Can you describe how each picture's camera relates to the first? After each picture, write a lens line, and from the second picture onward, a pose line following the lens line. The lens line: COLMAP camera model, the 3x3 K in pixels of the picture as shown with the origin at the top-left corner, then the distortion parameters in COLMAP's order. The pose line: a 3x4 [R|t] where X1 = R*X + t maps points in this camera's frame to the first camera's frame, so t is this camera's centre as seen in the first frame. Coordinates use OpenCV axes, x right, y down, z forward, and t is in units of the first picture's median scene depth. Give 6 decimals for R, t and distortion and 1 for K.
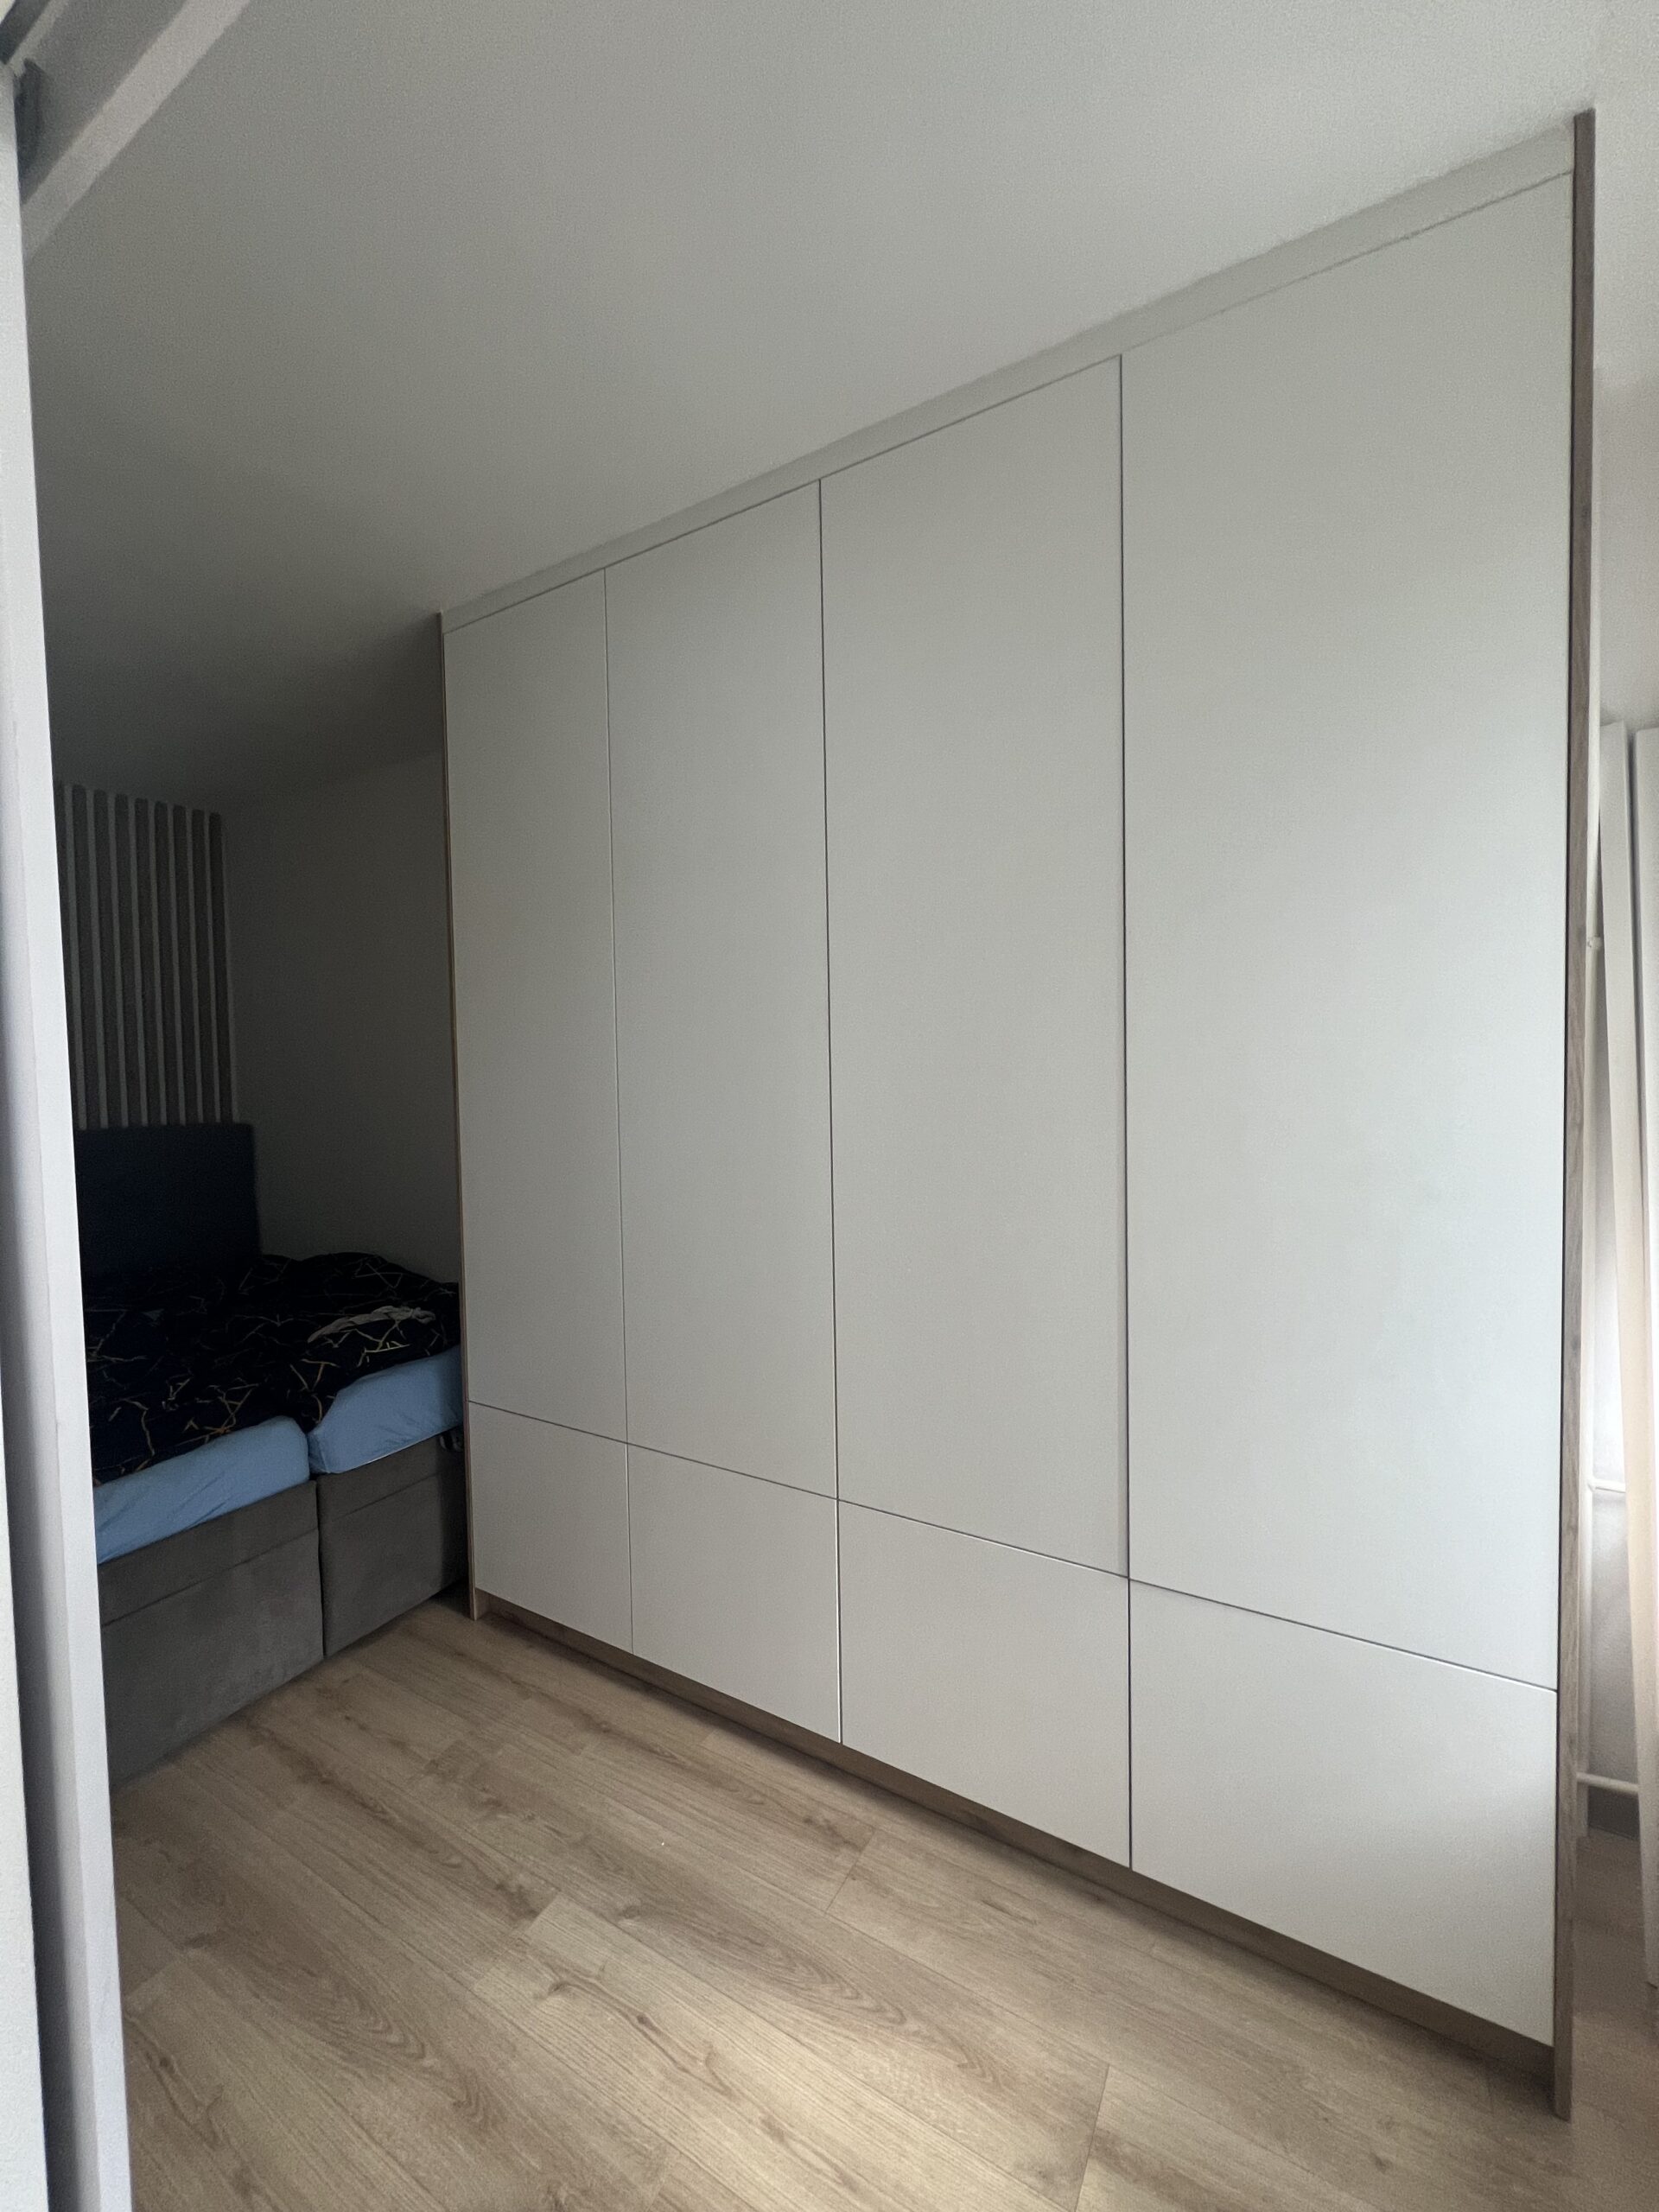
lens RADIAL K [[890.4, 0, 830.0], [0, 890.4, 1098.1], [0, 0, 1]] dist [-0.000997, 0.000431]
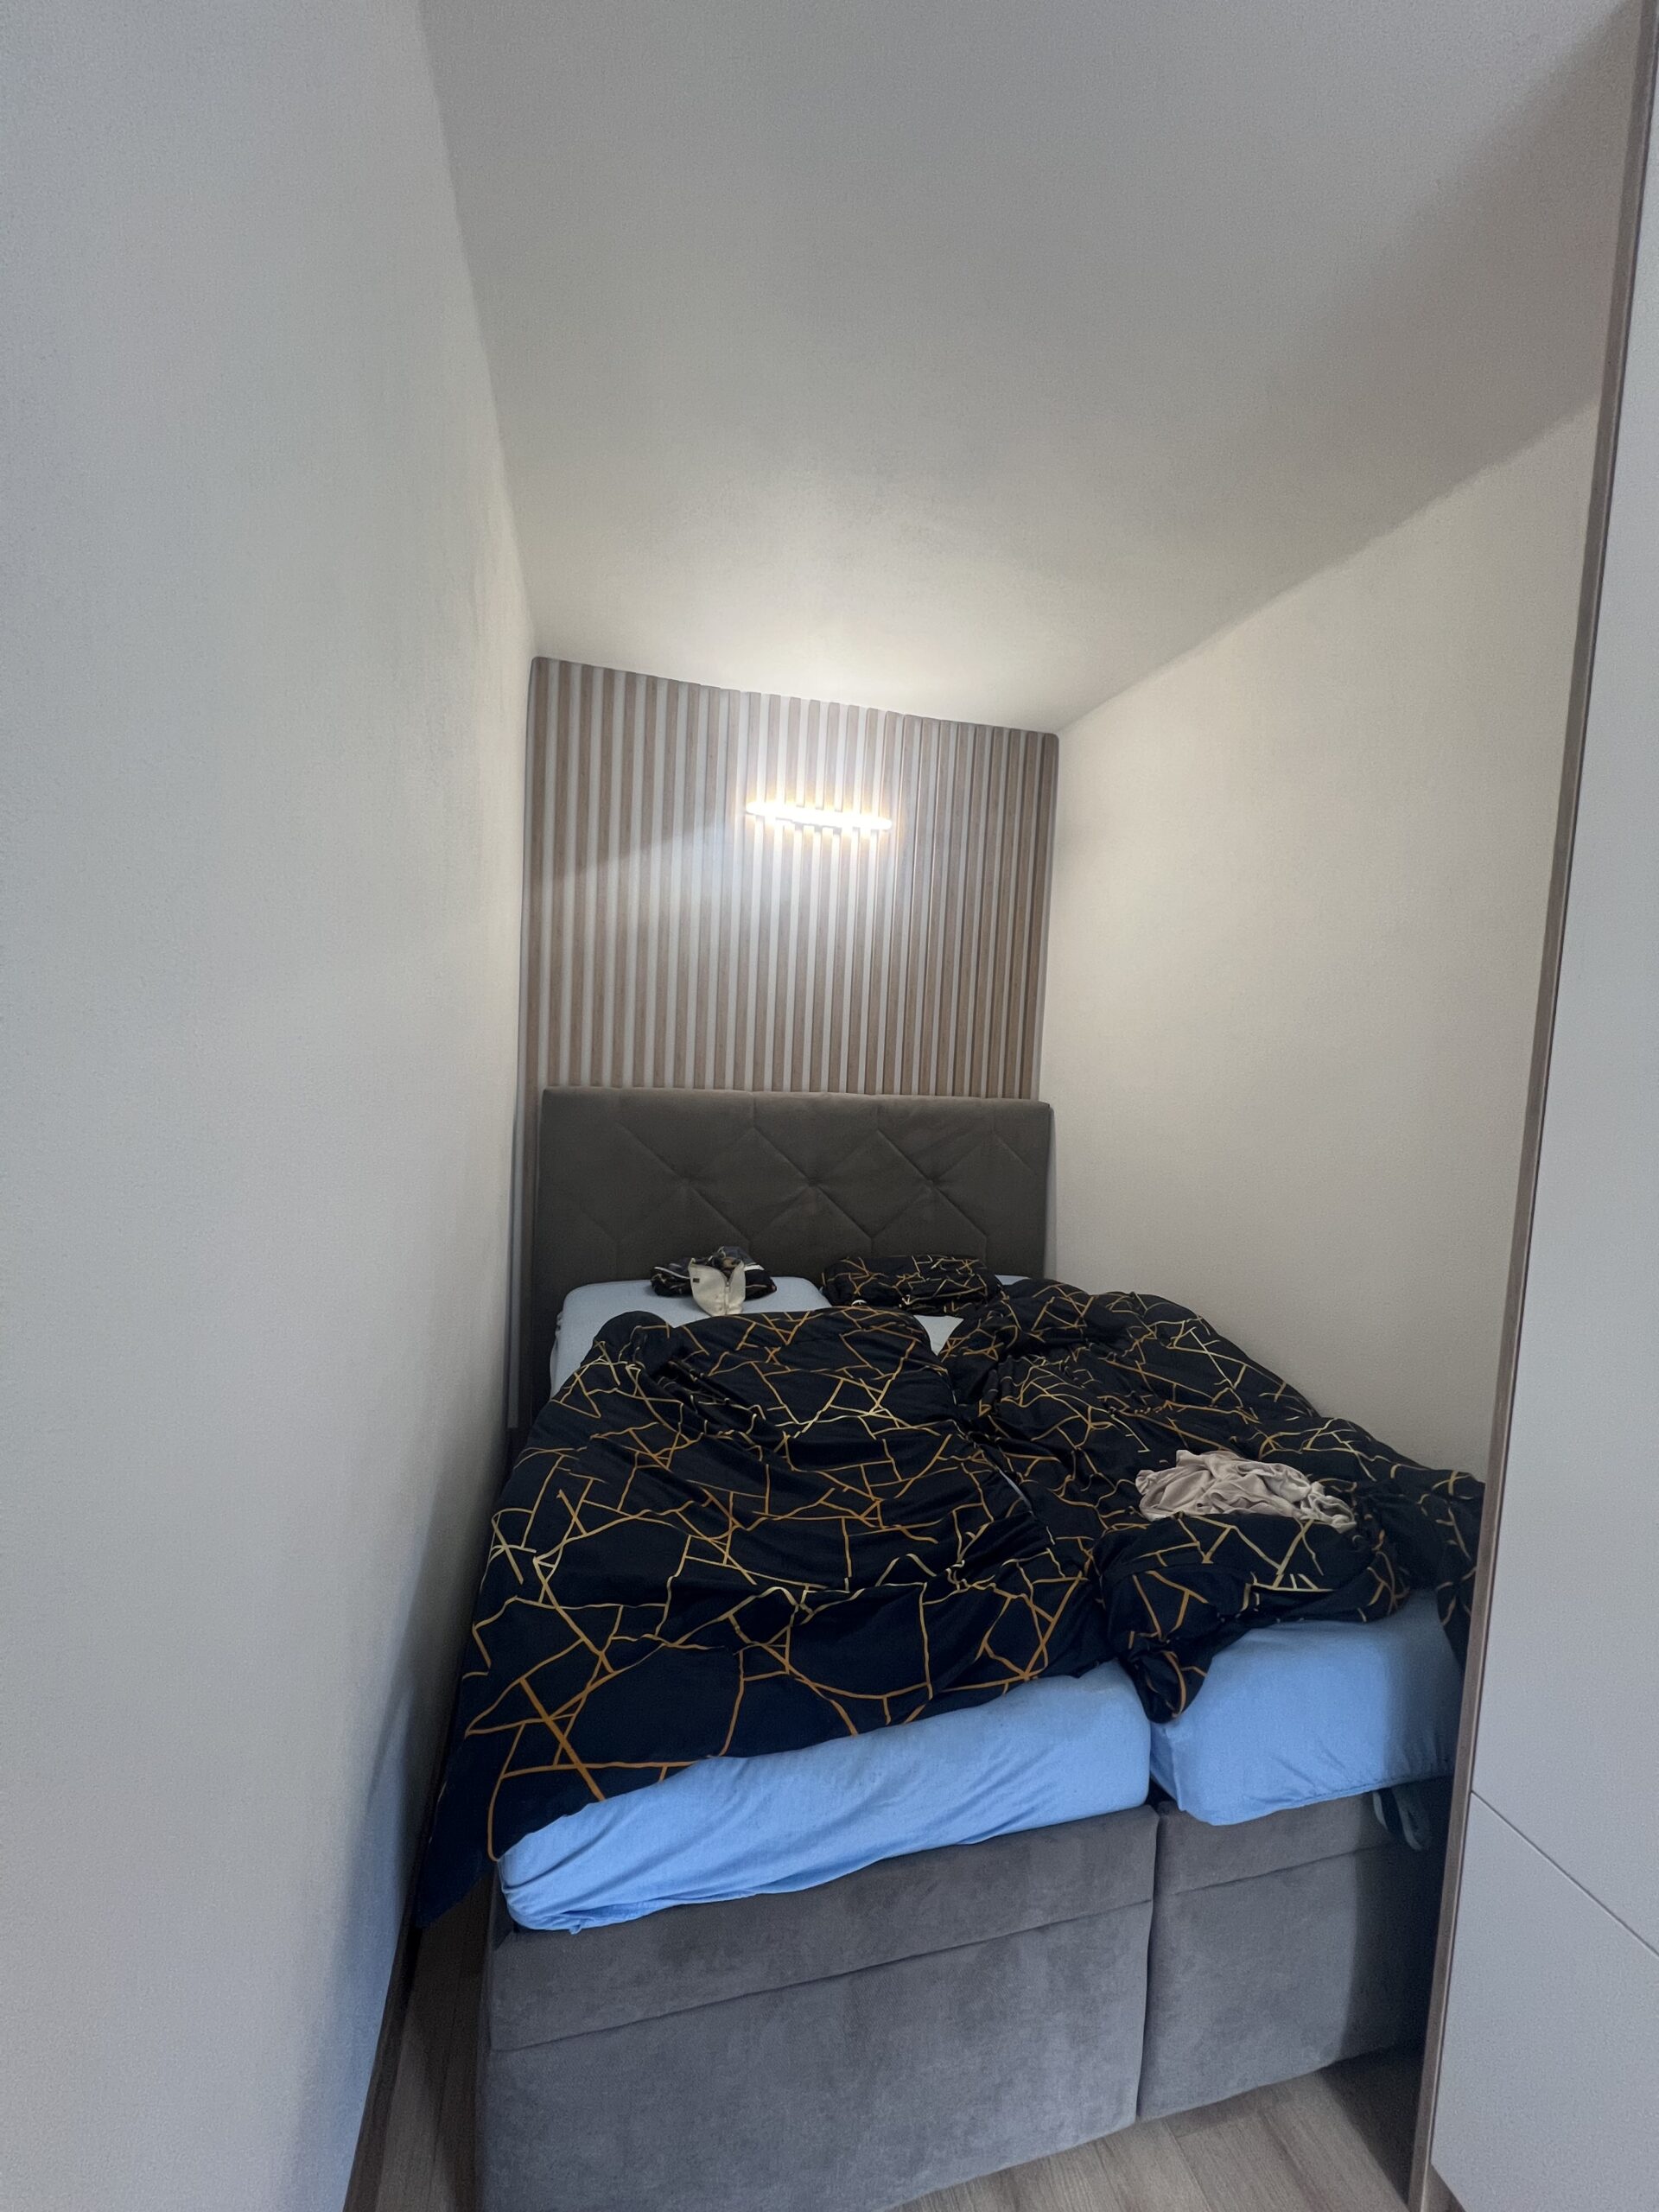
lens RADIAL K [[890.4, 0, 830.0], [0, 890.4, 1098.1], [0, 0, 1]] dist [-0.000997, 0.000431]
pose [[0.706881, 0.103695, -0.699691, -0.381548], [-0.089062, 0.994371, 0.057391, -0.014865], [0.701703, 0.021747, 0.712137, 0.460332]]
